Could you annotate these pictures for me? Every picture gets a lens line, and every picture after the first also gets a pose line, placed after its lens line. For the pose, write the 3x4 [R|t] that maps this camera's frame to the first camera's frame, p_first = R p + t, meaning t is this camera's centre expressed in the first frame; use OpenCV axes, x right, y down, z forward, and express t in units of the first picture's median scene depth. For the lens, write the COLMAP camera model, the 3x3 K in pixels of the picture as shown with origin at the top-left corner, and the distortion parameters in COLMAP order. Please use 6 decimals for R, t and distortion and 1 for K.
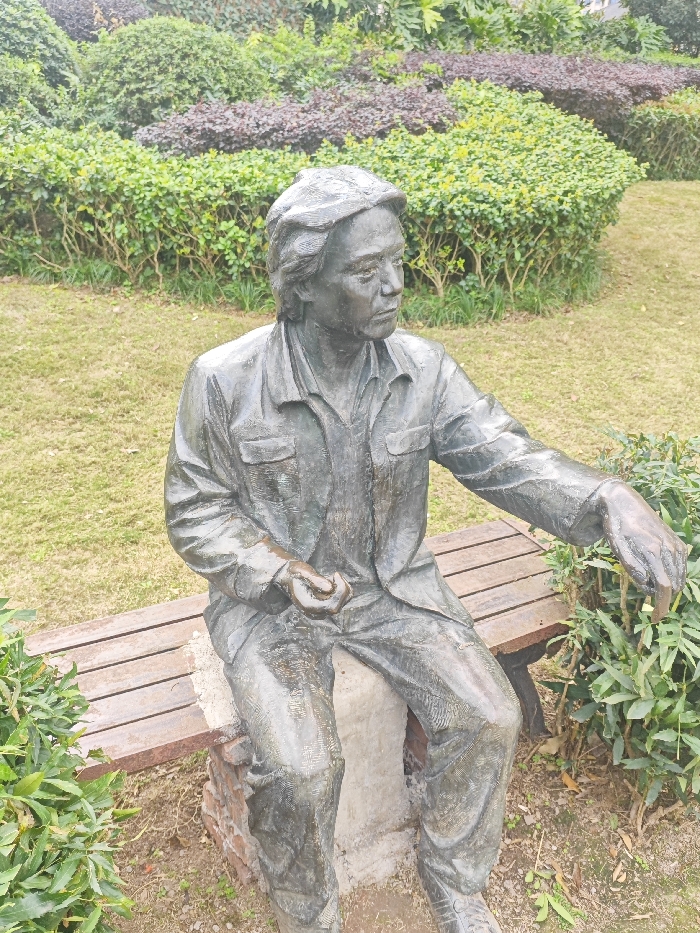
lens RADIAL K [[797.7, 0, 353.5], [0, 797.7, 462.1], [0, 0, 1]] dist [0.047237, -0.067859]
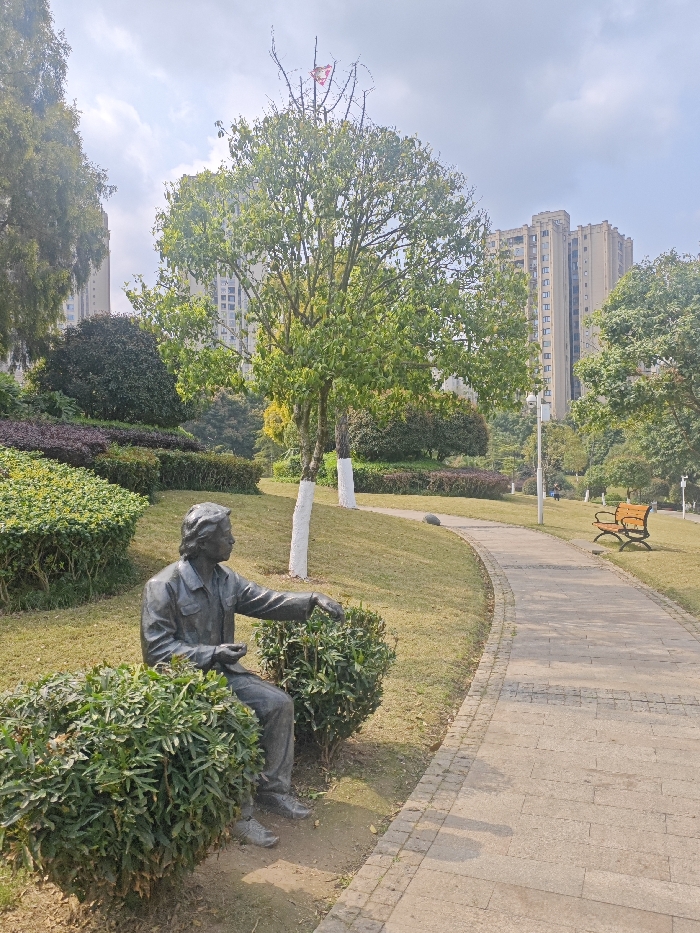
lens RADIAL K [[797.7, 0, 348.6], [0, 797.7, 468.7], [0, 0, 1]] dist [0.047237, -0.067859]
pose [[0.739438, -0.026145, 0.672717, -1.341406], [0.276829, 0.922666, -0.268427, 0.367064], [-0.613675, 0.384713, 0.689492, -1.148455]]
